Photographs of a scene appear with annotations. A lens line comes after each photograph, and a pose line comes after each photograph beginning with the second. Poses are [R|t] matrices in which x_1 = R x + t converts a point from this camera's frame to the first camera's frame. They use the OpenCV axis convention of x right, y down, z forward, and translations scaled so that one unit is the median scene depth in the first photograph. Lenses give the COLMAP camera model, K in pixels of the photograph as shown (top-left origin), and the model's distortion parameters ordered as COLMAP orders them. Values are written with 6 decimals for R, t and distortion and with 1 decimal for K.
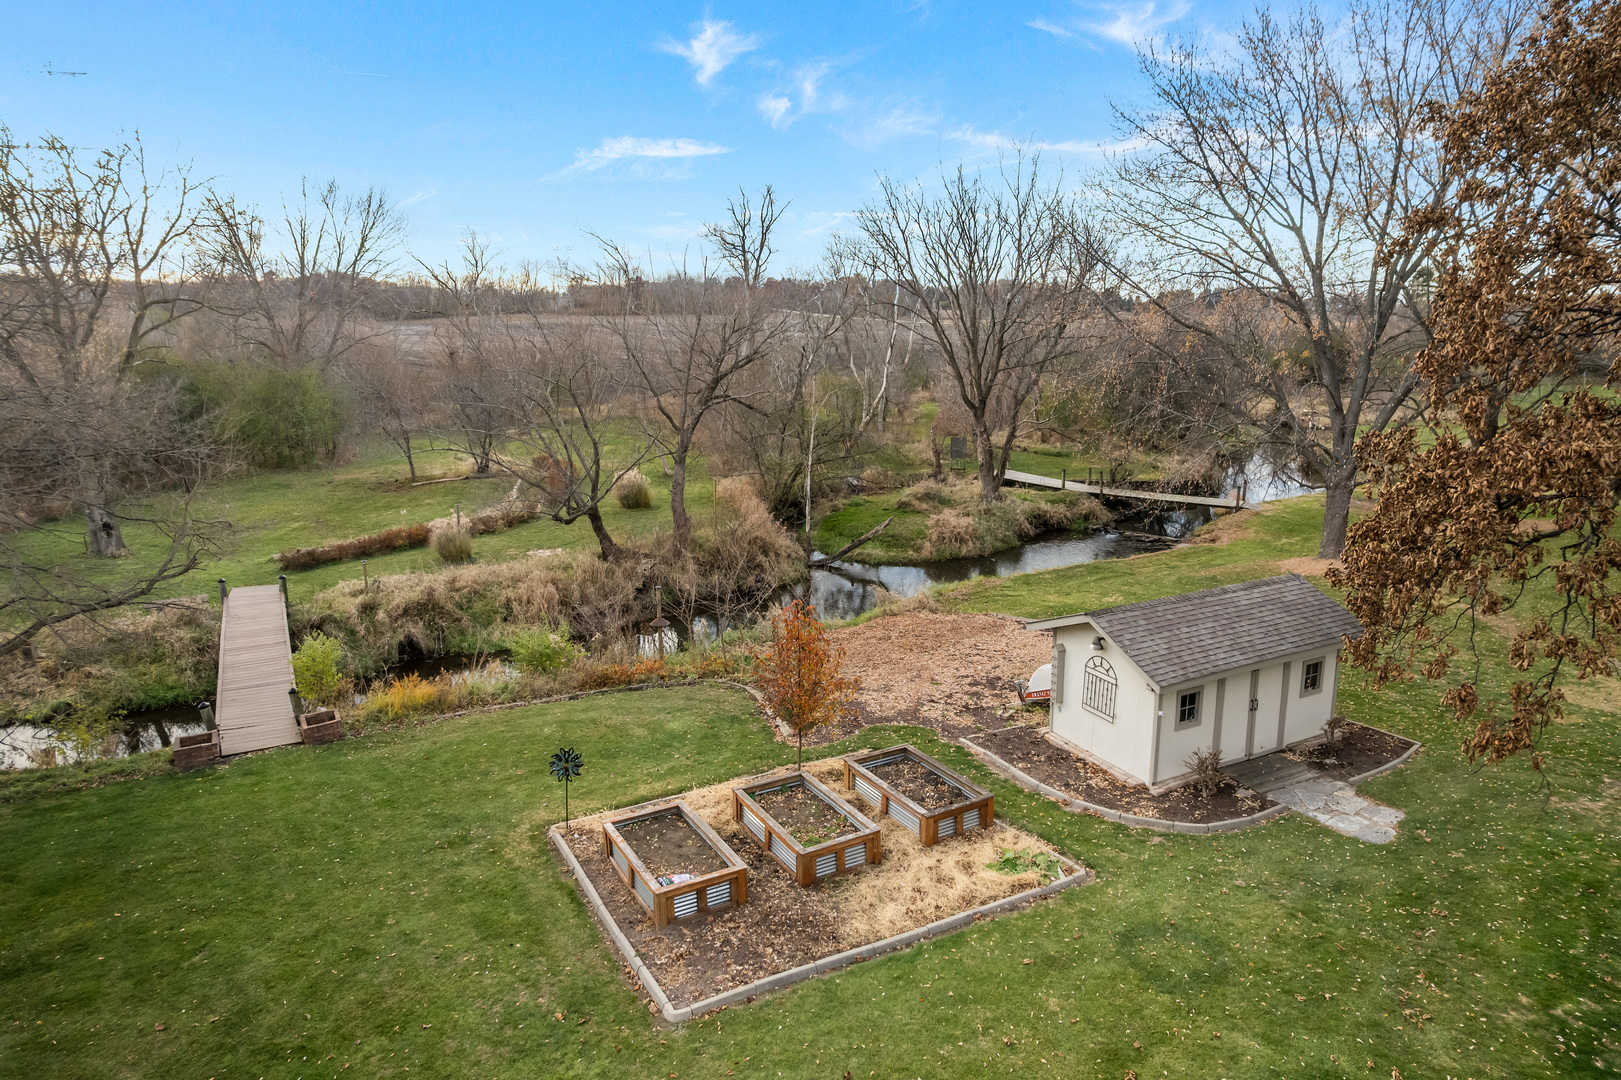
lens RADIAL K [[1042.8, 0, 825.9], [0, 1042.8, 542.1], [0, 0, 1]] dist [-0.083554, 0.075228]
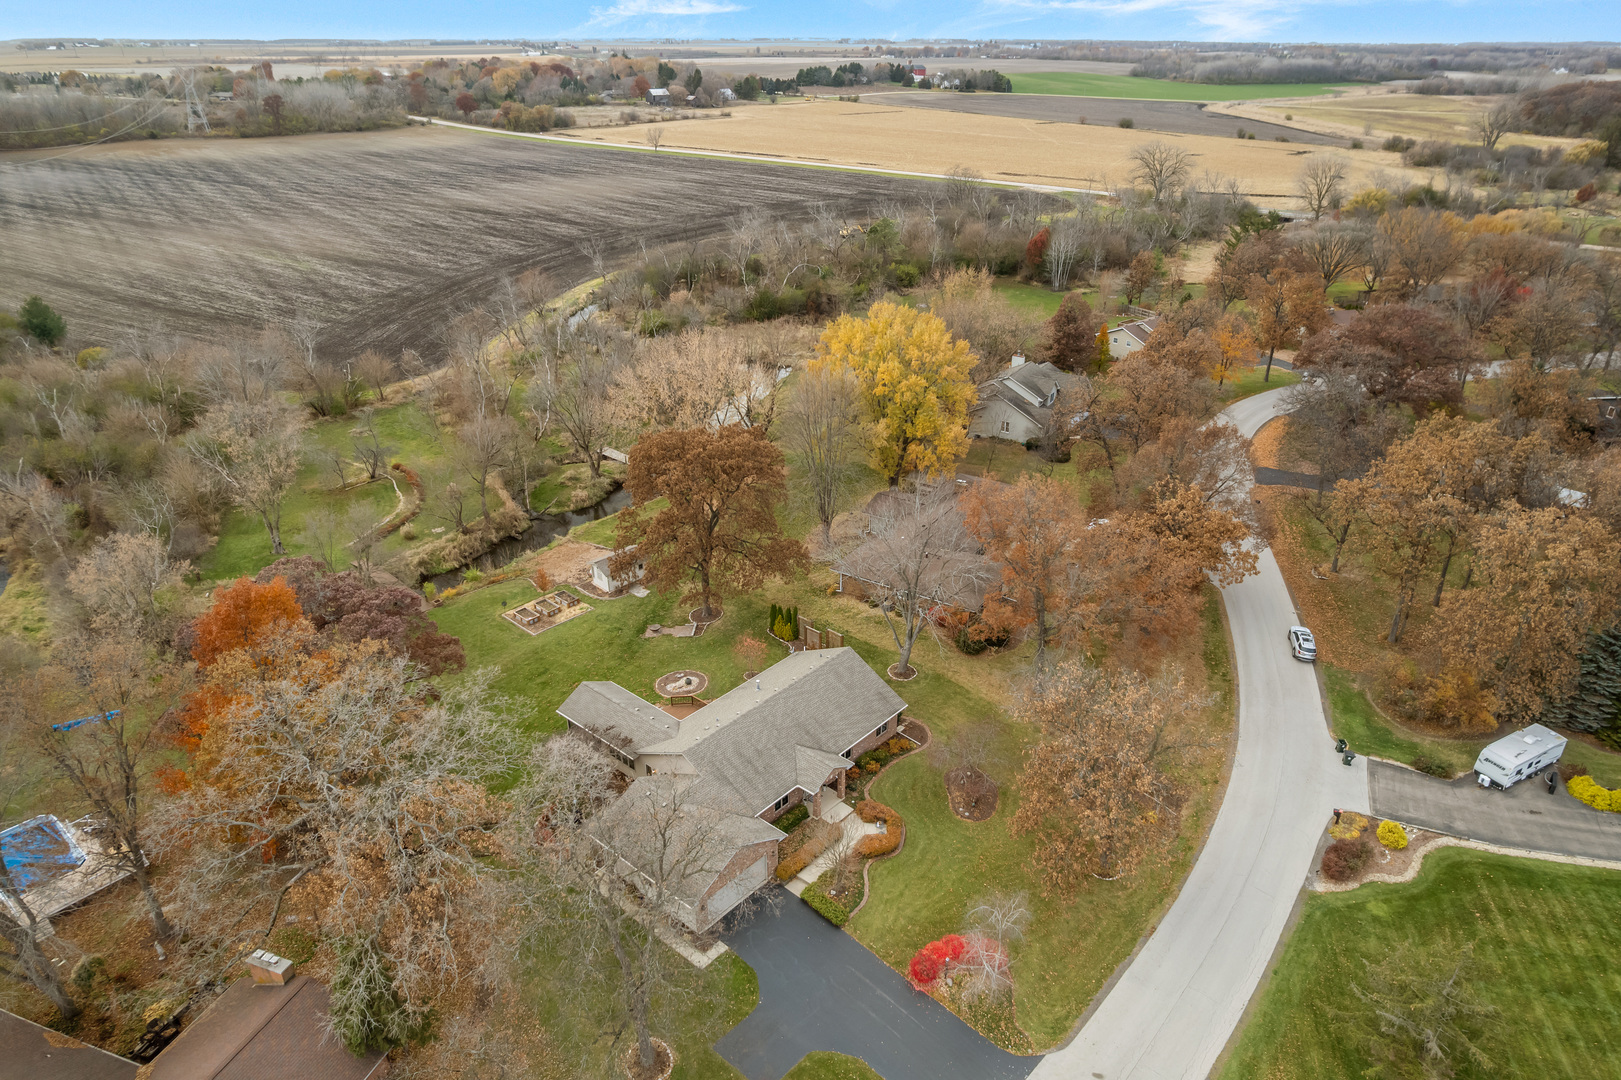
lens RADIAL K [[1042.5, 0, 826.7], [0, 1042.5, 538.9], [0, 0, 1]] dist [-0.077685, 0.069111]
pose [[0.952696, -0.133338, 0.273115, -0.061366], [0.067320, 0.968883, 0.238188, -1.321252], [-0.296376, -0.208534, 0.932027, -4.604688]]
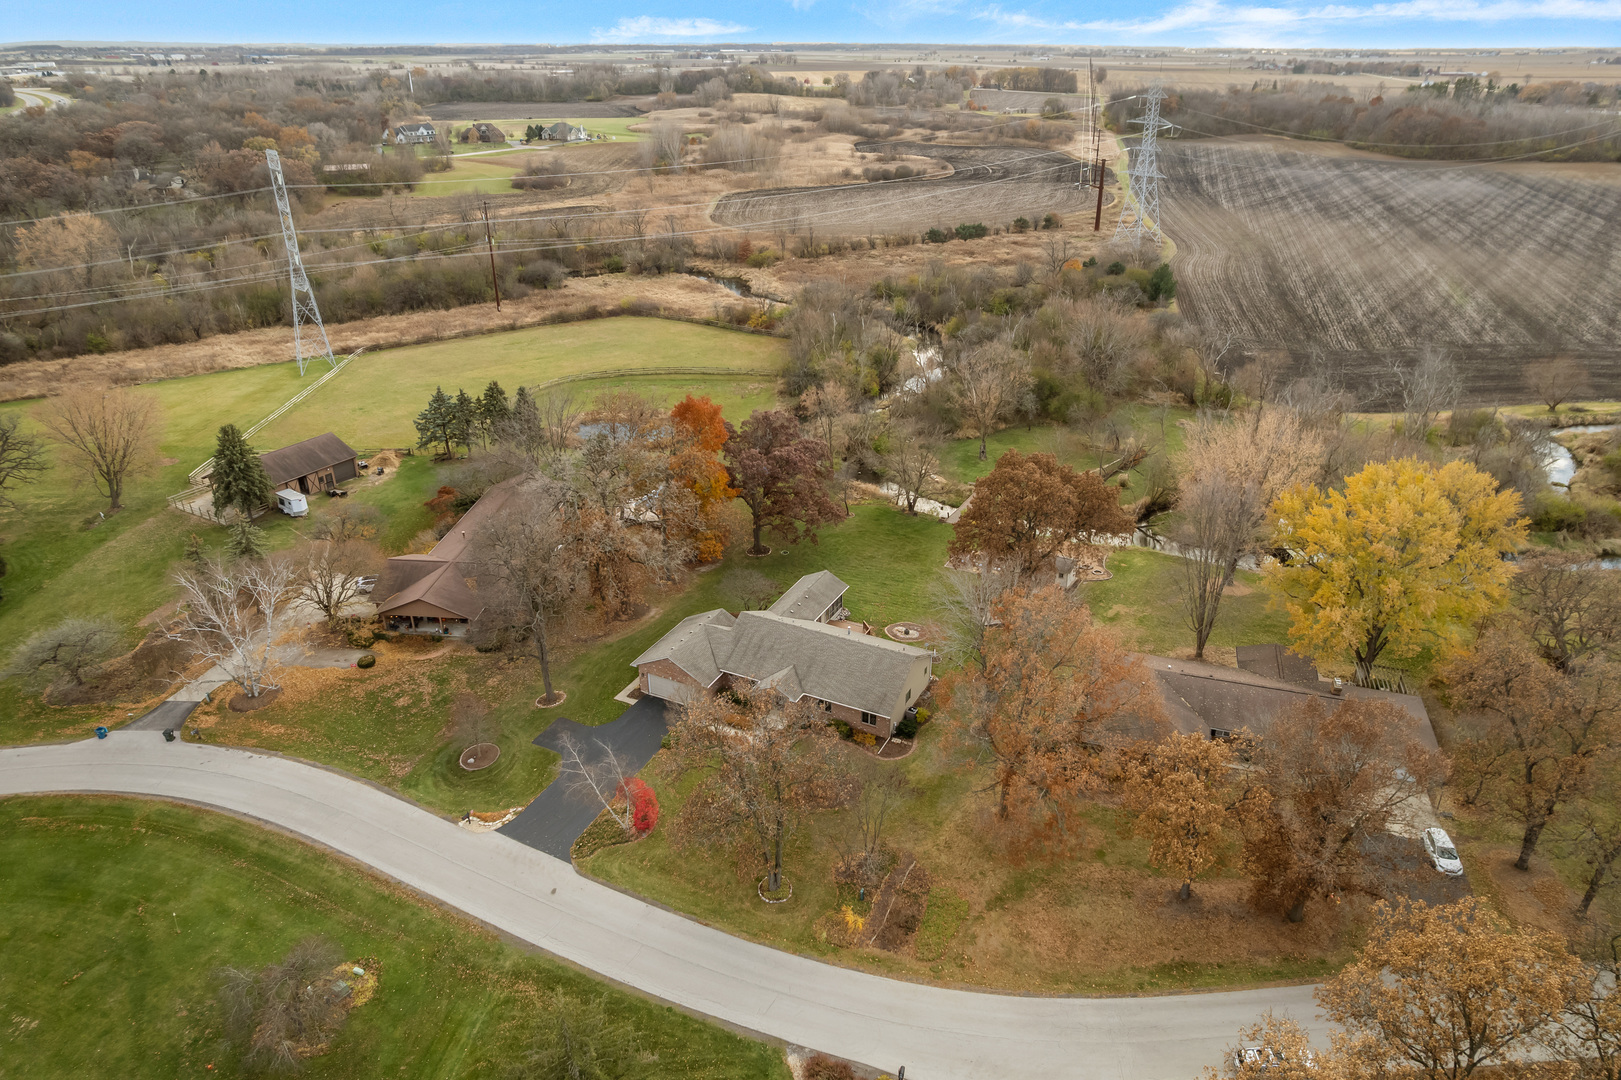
lens RADIAL K [[1042.8, 0, 825.9], [0, 1042.8, 542.1], [0, 0, 1]] dist [-0.083554, 0.075228]
pose [[0.535569, 0.370913, -0.758676, 4.512582], [-0.189987, 0.928273, 0.319711, -1.819129], [0.822843, -0.027088, 0.567623, -3.750201]]
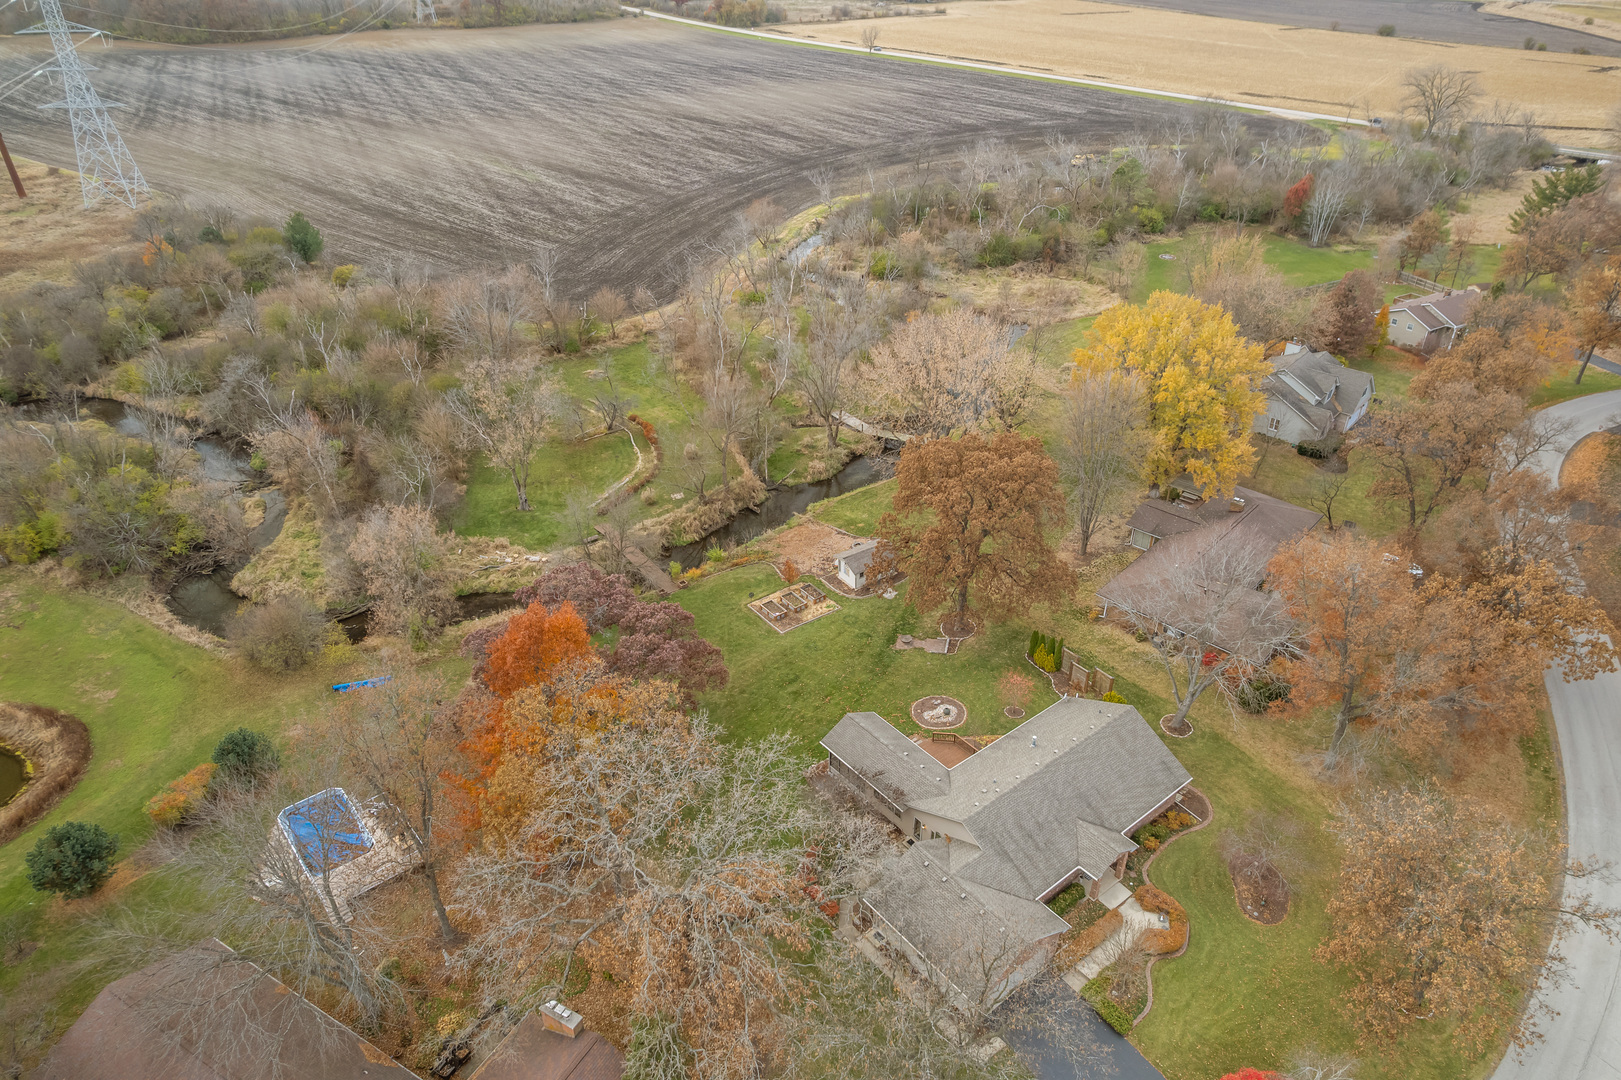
lens RADIAL K [[1042.8, 0, 825.9], [0, 1042.8, 542.1], [0, 0, 1]] dist [-0.083554, 0.075228]
pose [[0.991368, -0.068023, 0.112084, -0.438579], [0.028313, 0.945781, 0.323569, -1.787630], [-0.128017, -0.317603, 0.939543, -4.084297]]
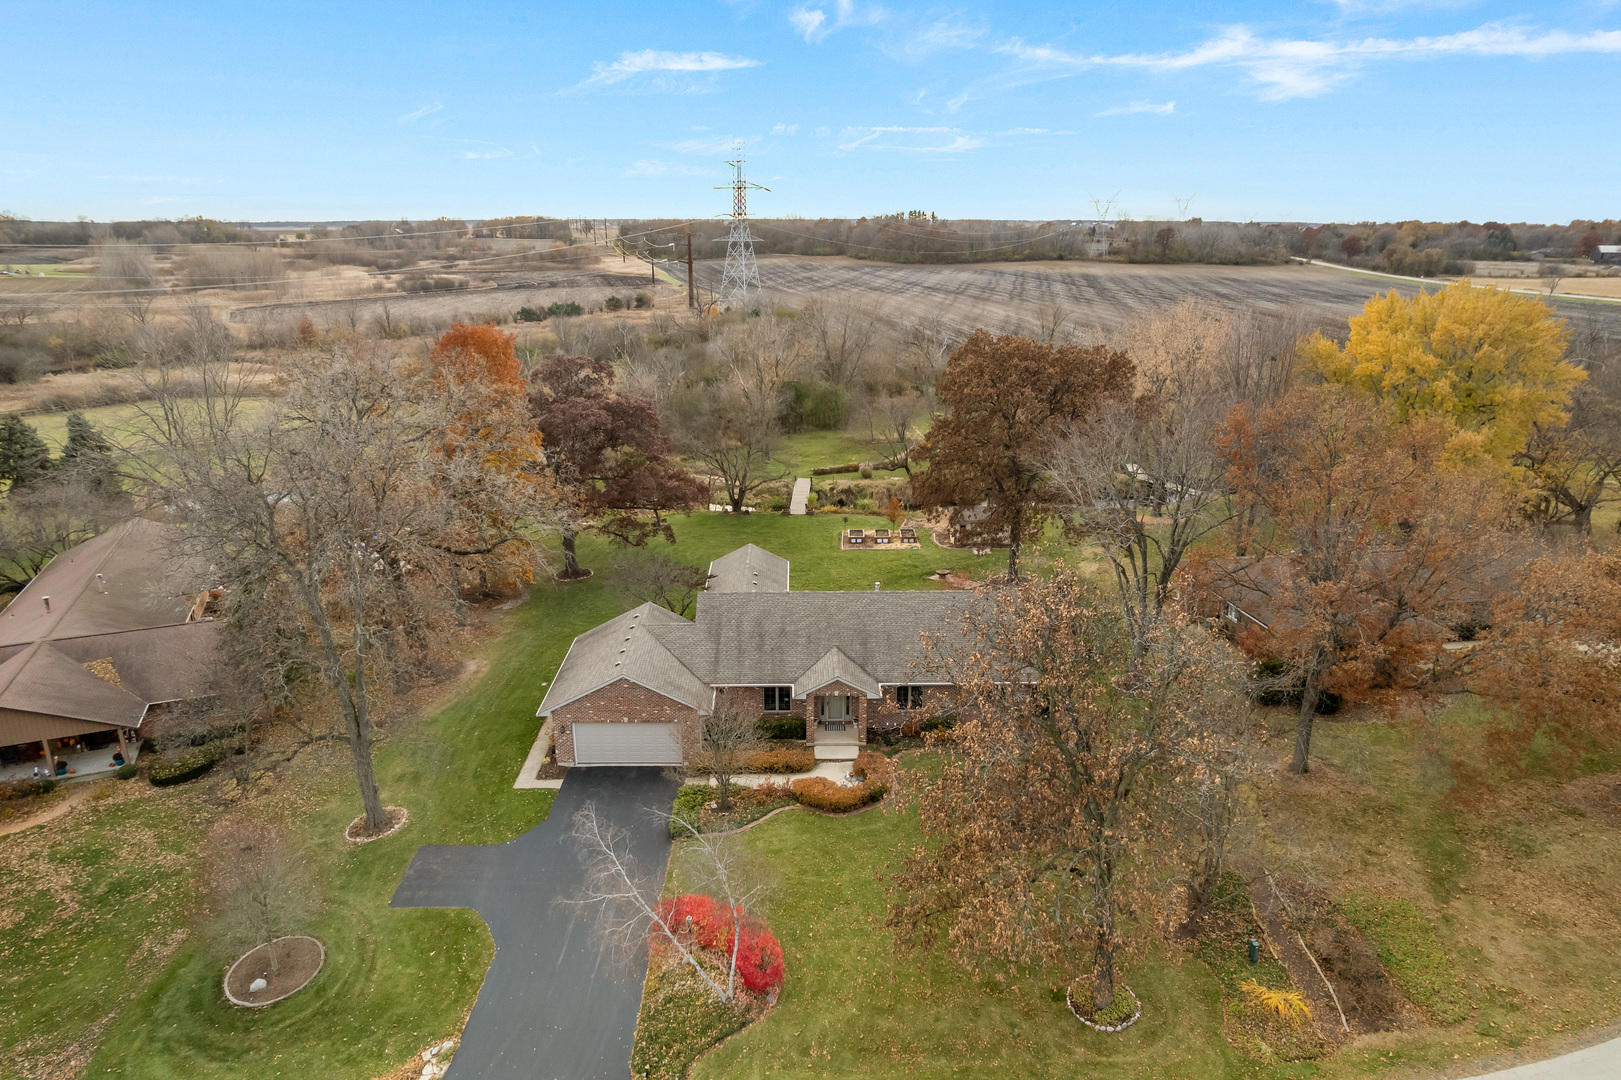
lens RADIAL K [[1042.8, 0, 825.9], [0, 1042.8, 542.1], [0, 0, 1]] dist [-0.083554, 0.075228]
pose [[0.865313, 0.149743, -0.478342, 2.148569], [-0.112944, 0.988039, 0.104987, -0.215558], [0.488341, -0.036820, 0.871875, -3.585820]]
